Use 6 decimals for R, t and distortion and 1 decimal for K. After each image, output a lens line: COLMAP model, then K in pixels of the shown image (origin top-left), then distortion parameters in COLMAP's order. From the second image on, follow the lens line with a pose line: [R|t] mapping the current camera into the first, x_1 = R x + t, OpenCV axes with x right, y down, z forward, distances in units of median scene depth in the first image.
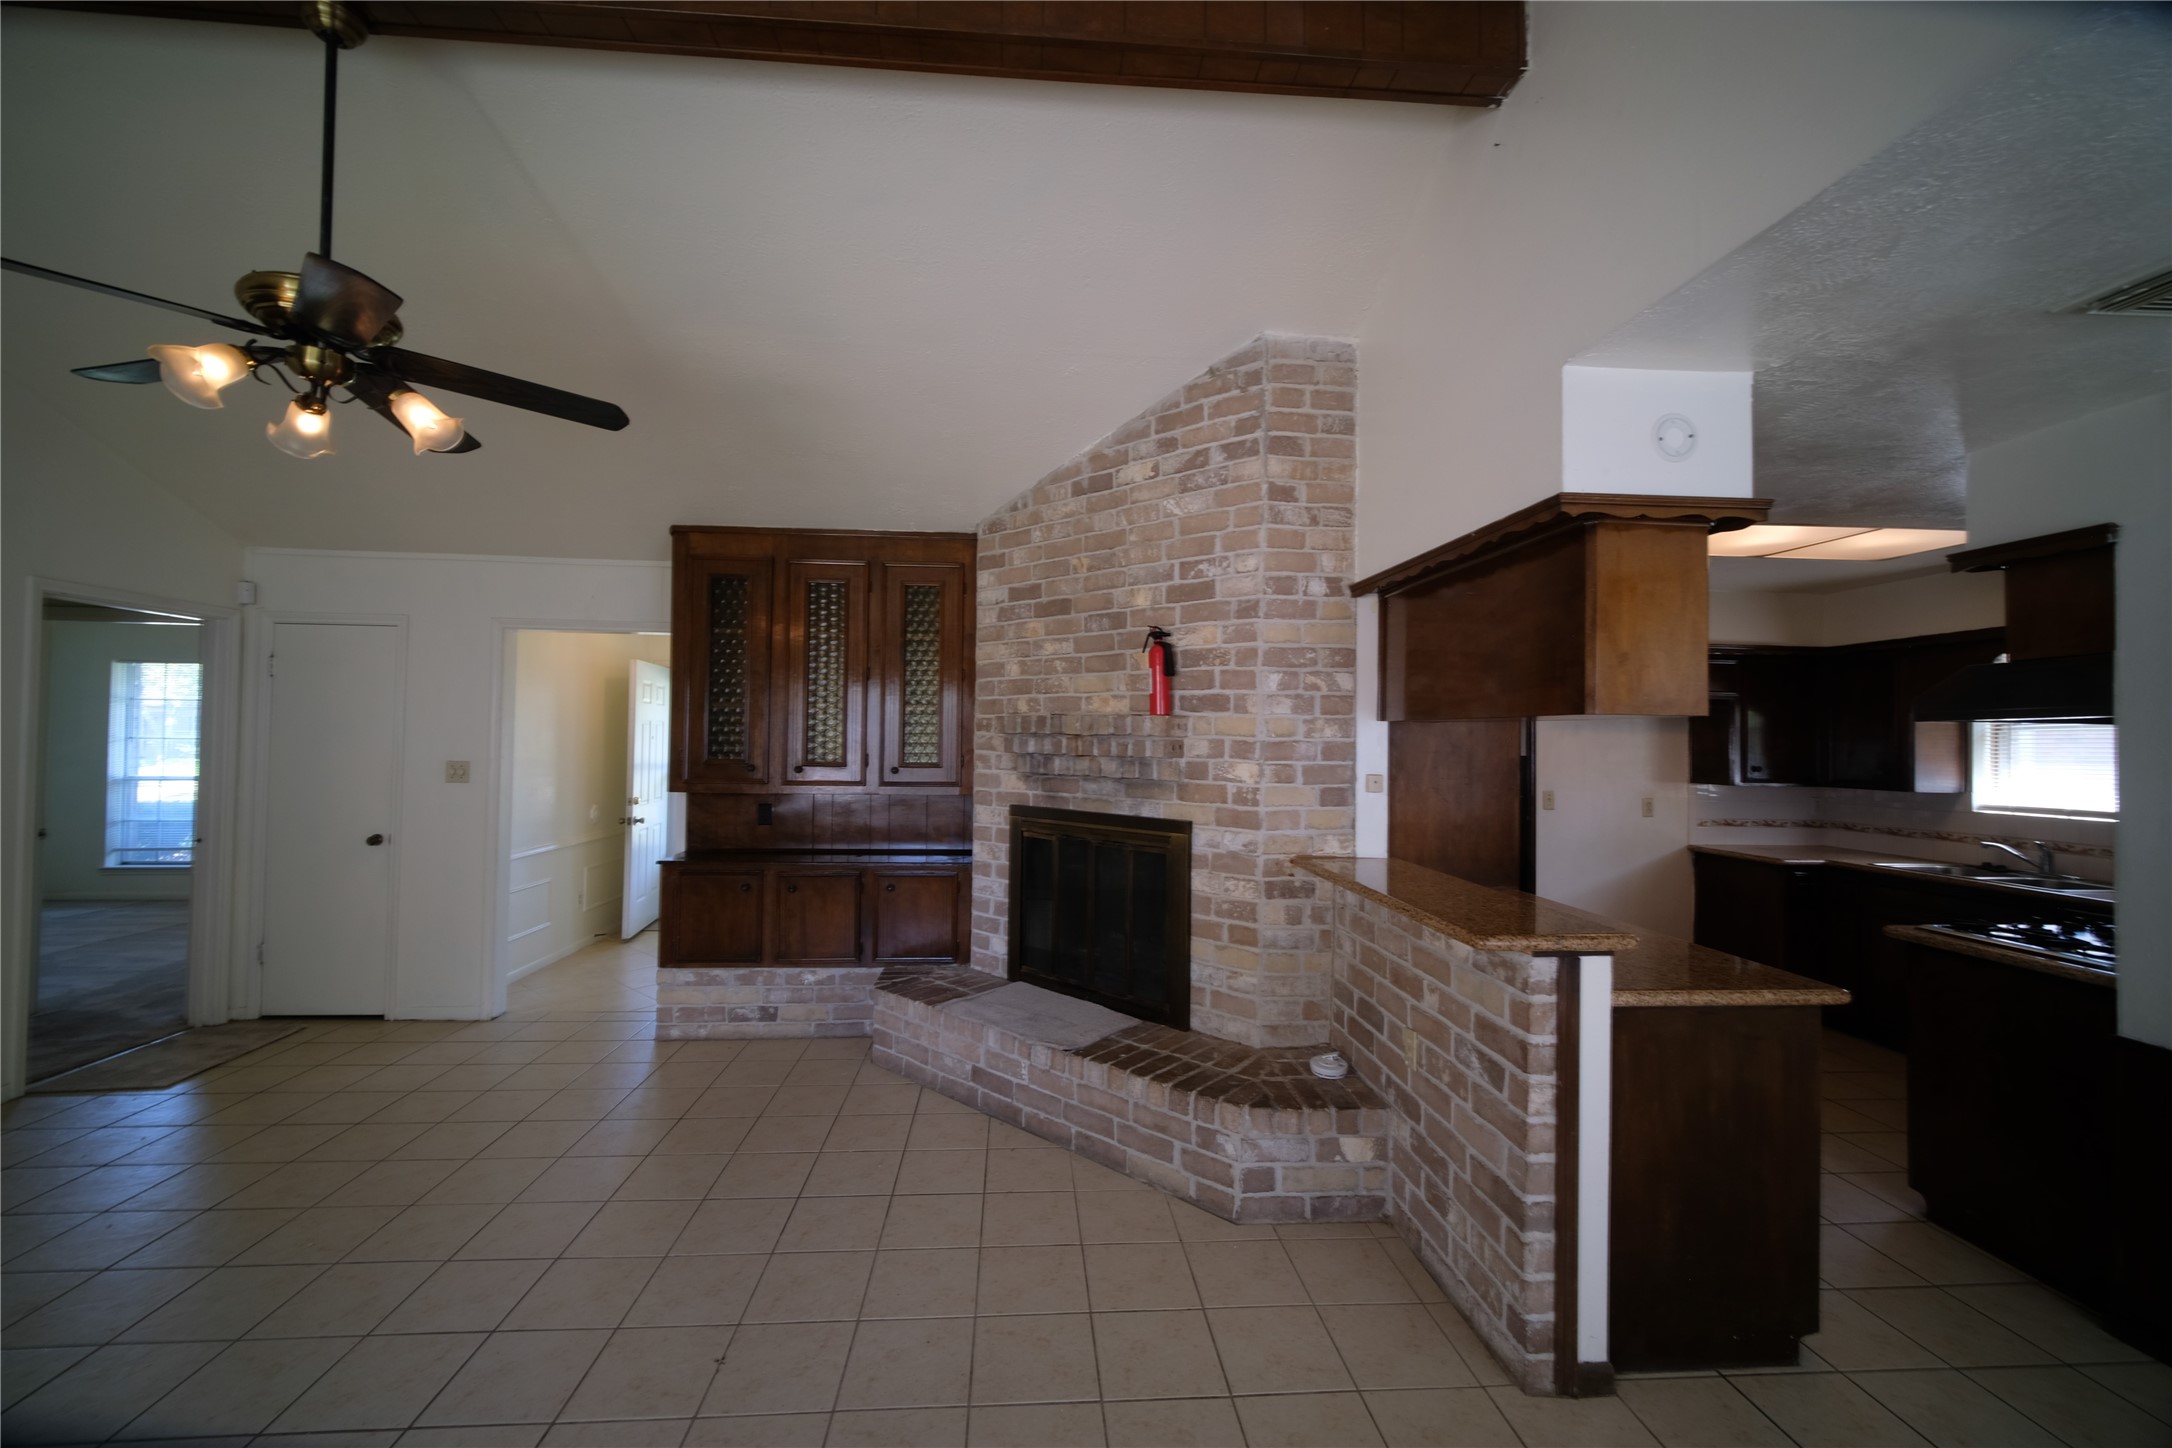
lens RADIAL K [[854.9, 0, 1084.2], [0, 854.9, 722.9], [0, 0, 1]] dist [-0.000529, -0.000197]
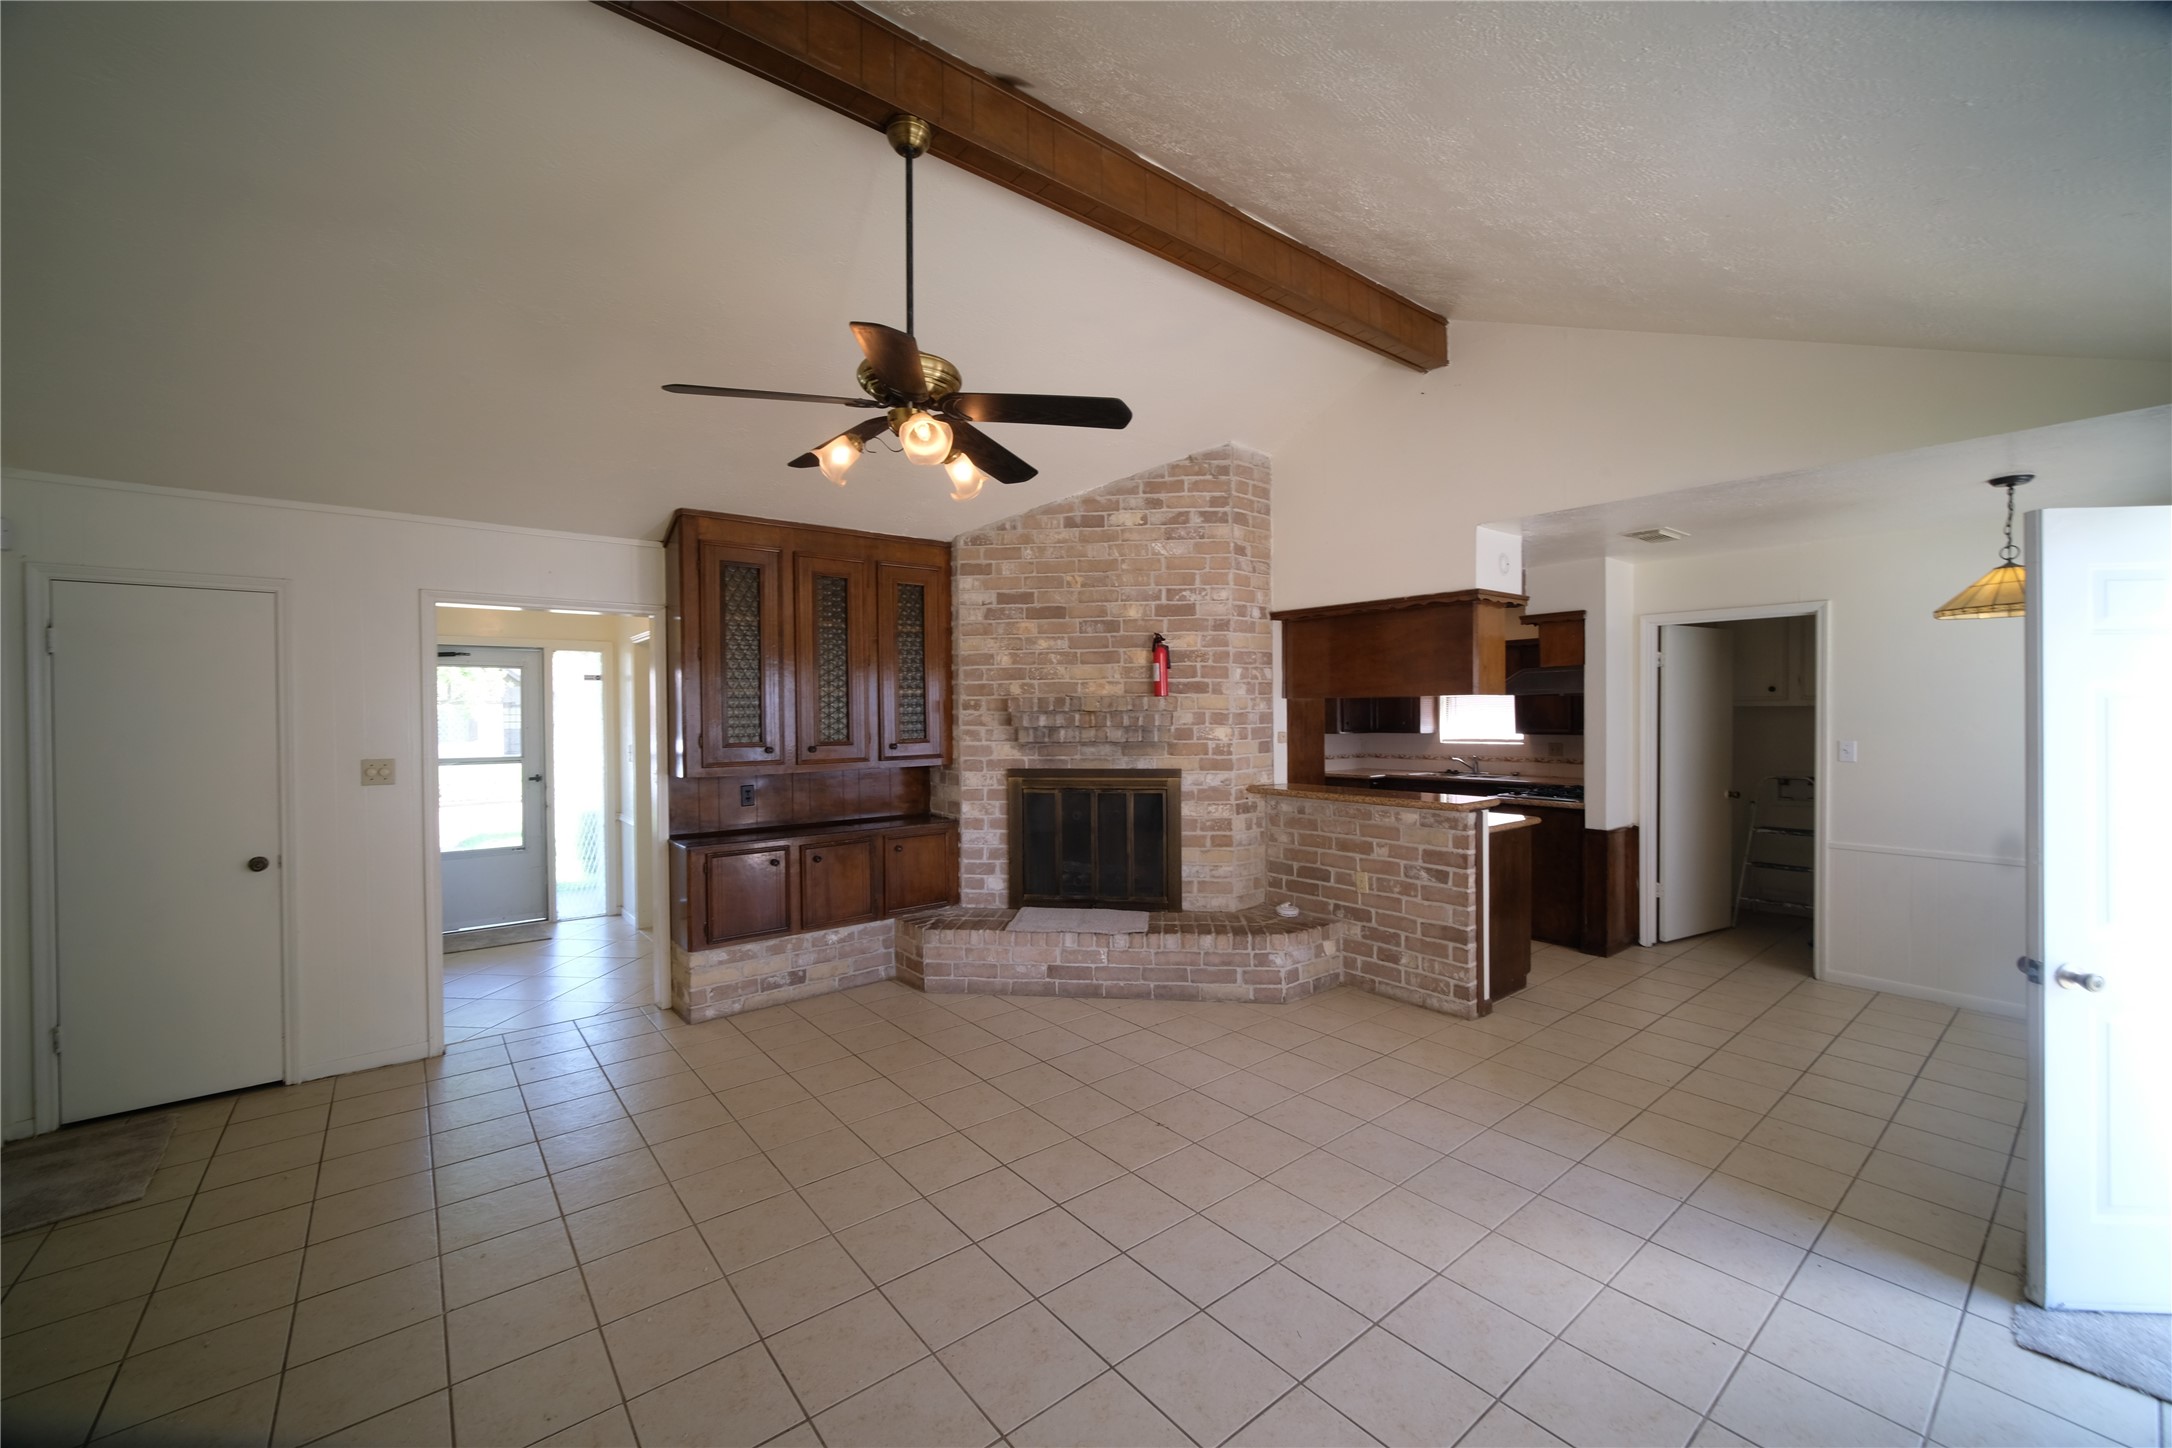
lens RADIAL K [[854.9, 0, 1081.7], [0, 854.9, 722.5], [0, 0, 1]] dist [-0.000529, -0.000197]
pose [[0.825427, -0.029932, 0.563714, -0.827966], [0.011606, 0.999282, 0.036065, -0.018176], [-0.564389, -0.023227, 0.825182, -0.102185]]
